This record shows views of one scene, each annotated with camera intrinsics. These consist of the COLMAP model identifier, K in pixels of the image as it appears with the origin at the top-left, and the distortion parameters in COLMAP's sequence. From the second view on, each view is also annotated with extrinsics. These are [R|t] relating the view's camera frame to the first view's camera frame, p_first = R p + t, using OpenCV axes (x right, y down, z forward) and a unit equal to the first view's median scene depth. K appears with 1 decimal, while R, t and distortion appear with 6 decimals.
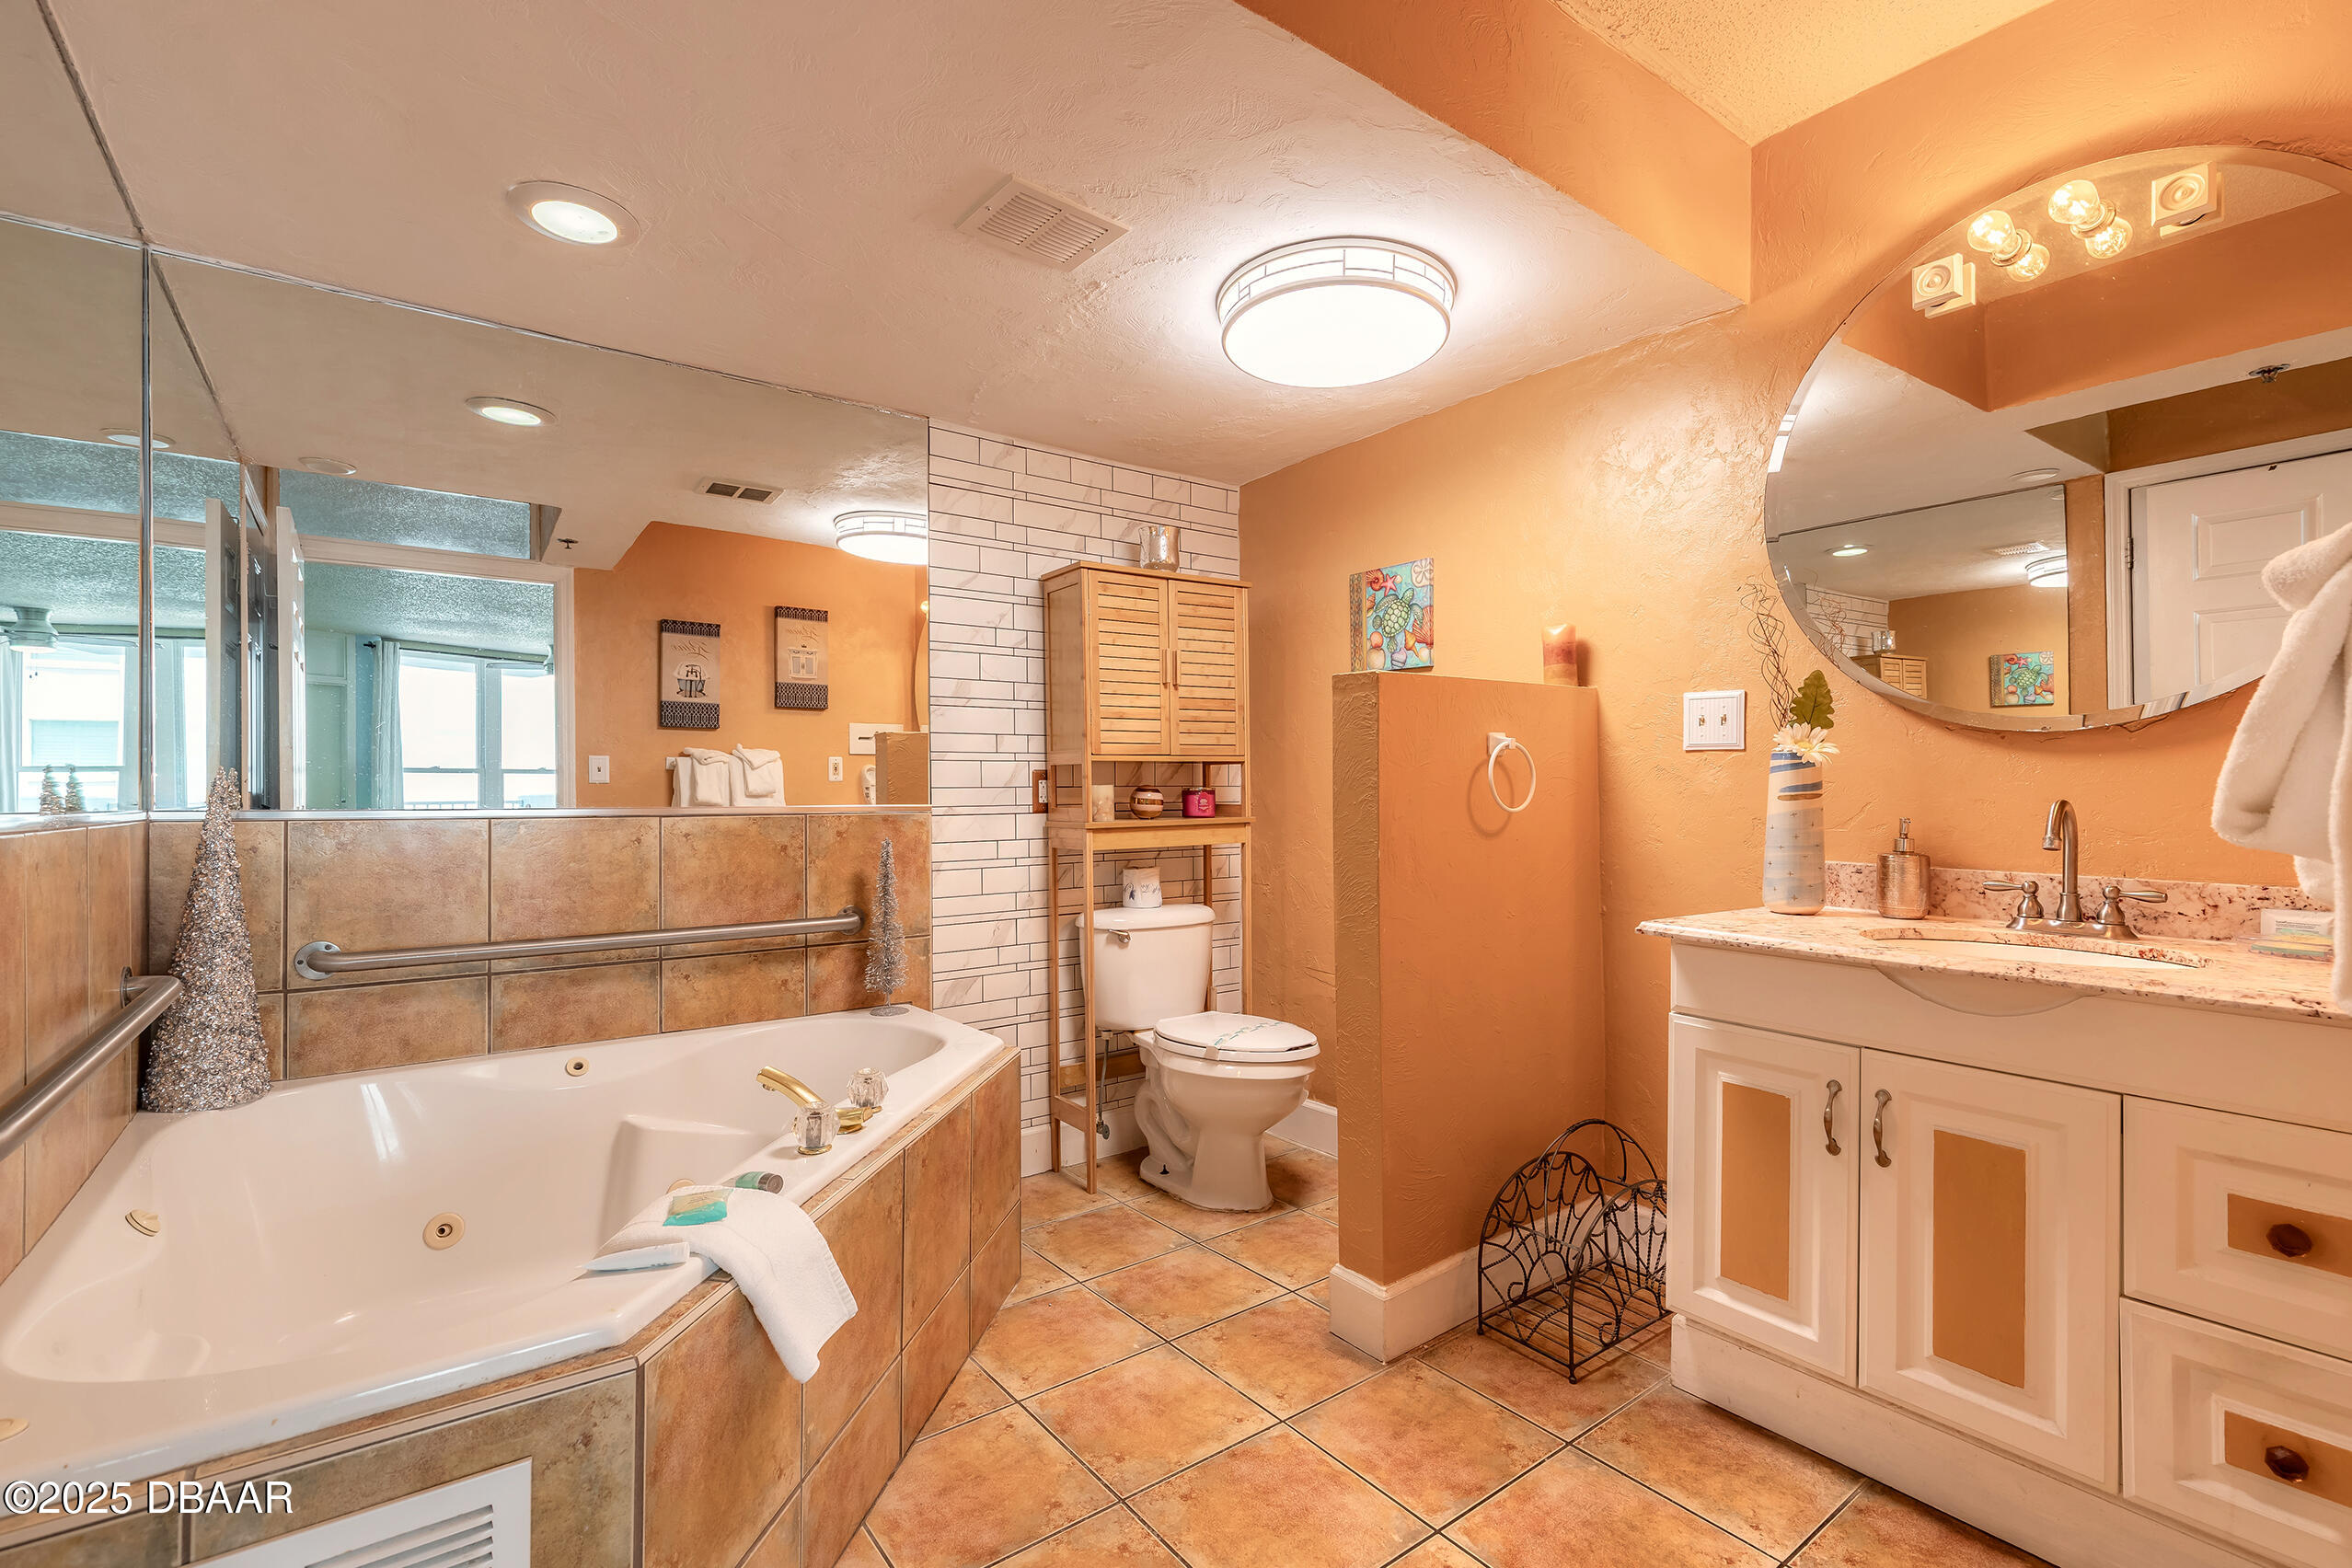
lens RADIAL K [[1048.1, 0, 1172.7], [0, 1048.1, 788.3], [0, 0, 1]] dist [0.006016, 0.000056]
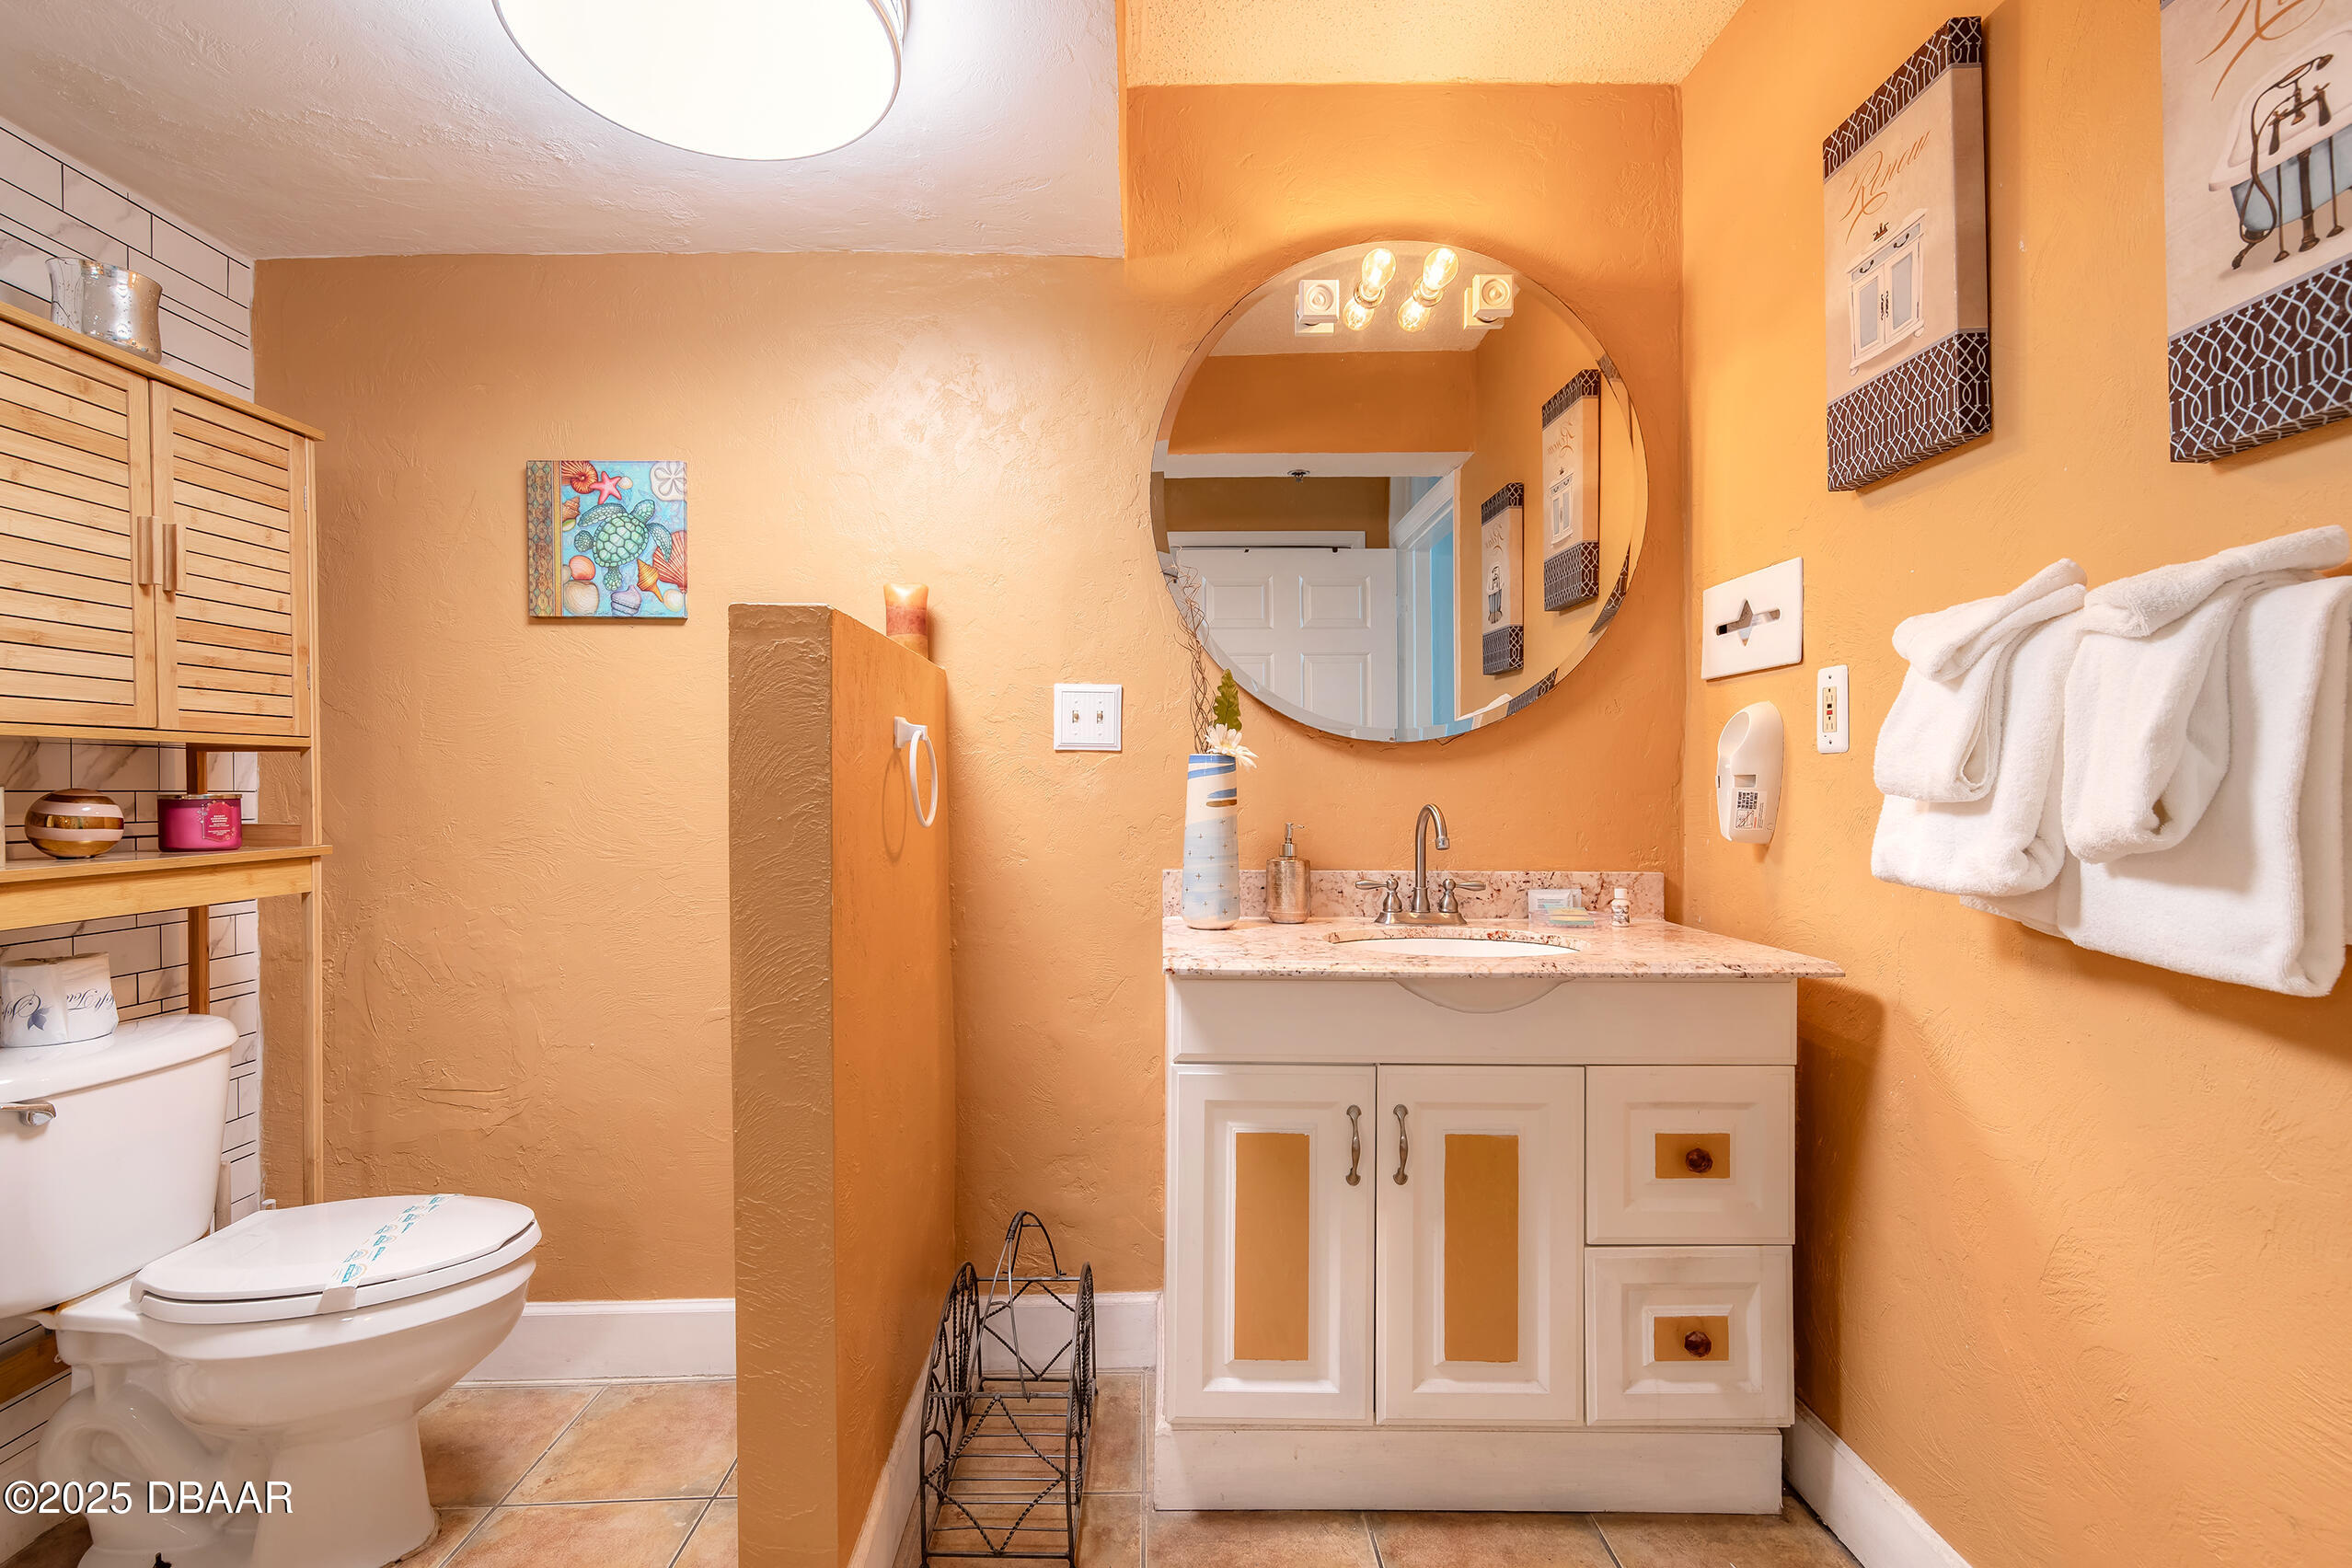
lens RADIAL K [[1094.8, 0, 1173.0], [0, 1094.8, 792.0], [0, 0, 1]] dist [0.006266, -0.000485]
pose [[0.599211, 0.000260, 0.800591, -0.172897], [0.001363, 0.999998, -0.001345, -0.000257], [-0.800590, 0.001897, 0.599210, 0.378480]]
